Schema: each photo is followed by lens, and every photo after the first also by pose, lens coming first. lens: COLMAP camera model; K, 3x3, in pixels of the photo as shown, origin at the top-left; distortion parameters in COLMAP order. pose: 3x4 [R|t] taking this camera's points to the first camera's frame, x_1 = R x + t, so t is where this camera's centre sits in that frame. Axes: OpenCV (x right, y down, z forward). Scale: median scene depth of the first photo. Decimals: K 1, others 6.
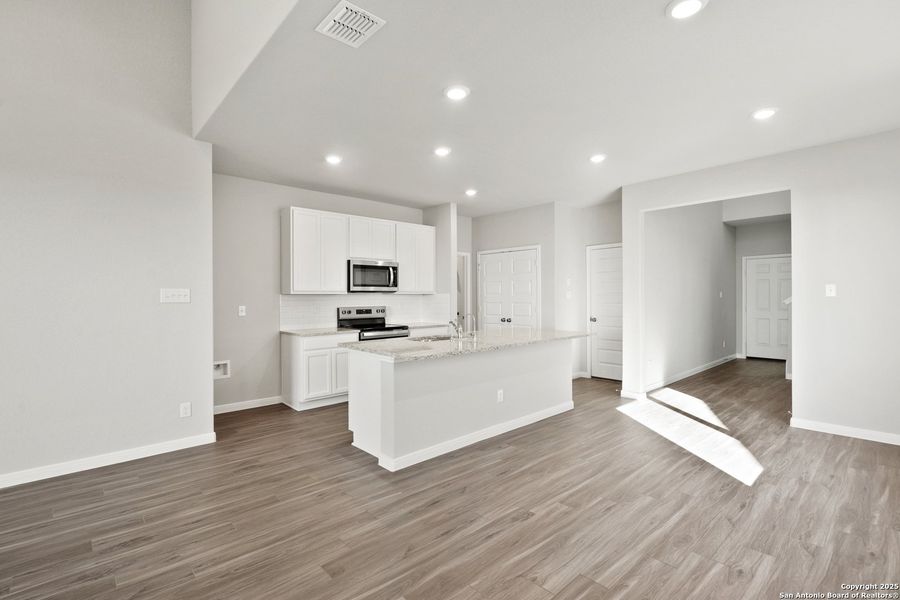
lens RADIAL K [[416.8, 0, 449.7], [0, 416.8, 298.0], [0, 0, 1]] dist [-0.002512, 0.000961]
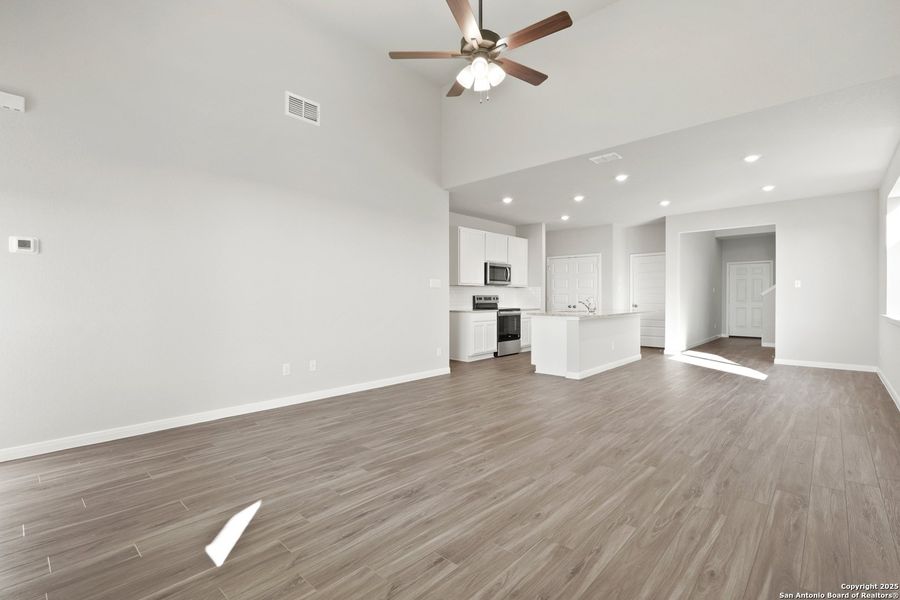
lens RADIAL K [[416.8, 0, 449.1], [0, 416.8, 301.3], [0, 0, 1]] dist [-0.002512, 0.000961]
pose [[0.996761, 0.003962, 0.080324, -0.650450], [-0.004466, 0.999971, 0.006100, 0.048306], [-0.080297, -0.006439, 0.996750, -0.594213]]
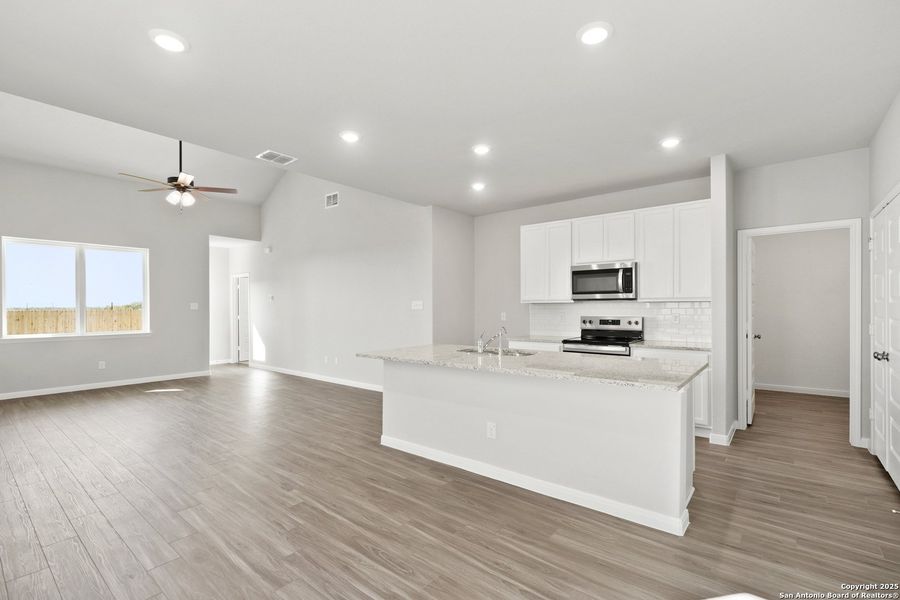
lens RADIAL K [[416.8, 0, 452.6], [0, 416.8, 311.0], [0, 0, 1]] dist [-0.002512, 0.000961]
pose [[0.137219, 0.015936, -0.990412, 0.882749], [0.002201, 0.999863, 0.016393, -0.008945], [0.990538, -0.004429, 0.137166, 0.799939]]
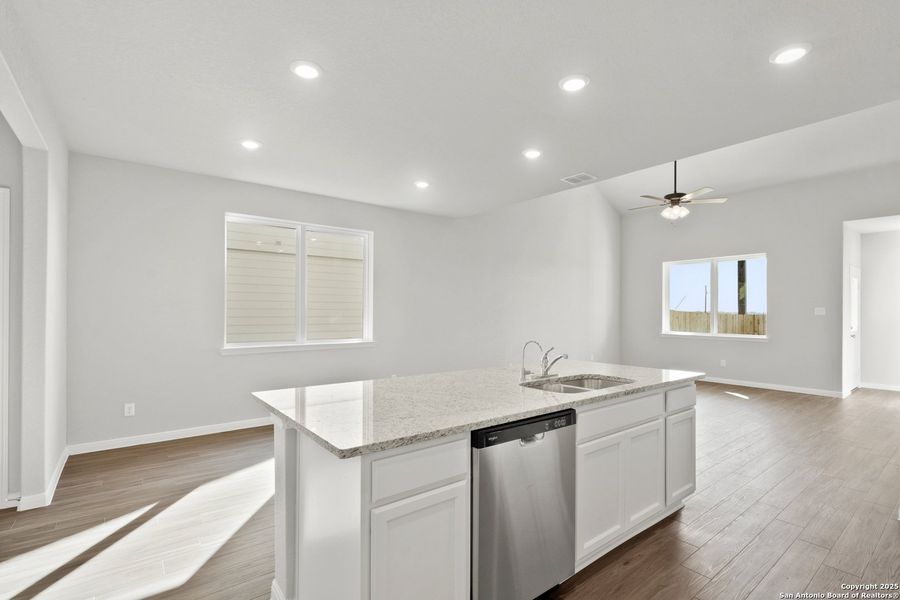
lens RADIAL K [[416.8, 0, 450.1], [0, 416.8, 304.7], [0, 0, 1]] dist [-0.002512, 0.000961]
pose [[-0.996491, 0.003645, 0.083619, 0.114386], [0.002742, 0.999937, -0.010908, -0.013969], [-0.083653, -0.010640, -0.996438, 1.611960]]
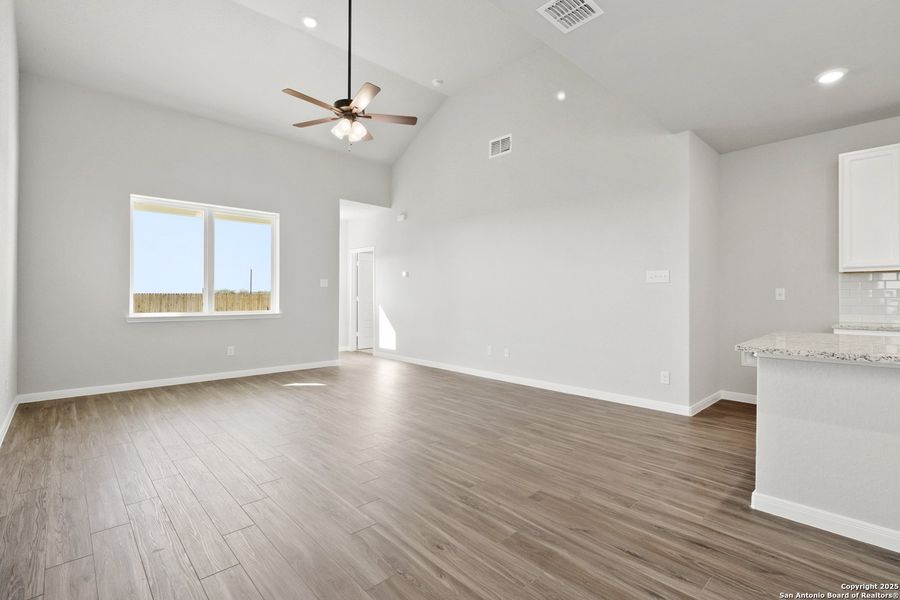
lens RADIAL K [[416.8, 0, 448.1], [0, 416.8, 298.2], [0, 0, 1]] dist [-0.002512, 0.000961]
pose [[0.001817, 0.010175, -0.999947, 0.439454], [-0.003681, 0.999942, 0.010168, 0.039075], [0.999992, 0.003662, 0.001855, 0.363594]]
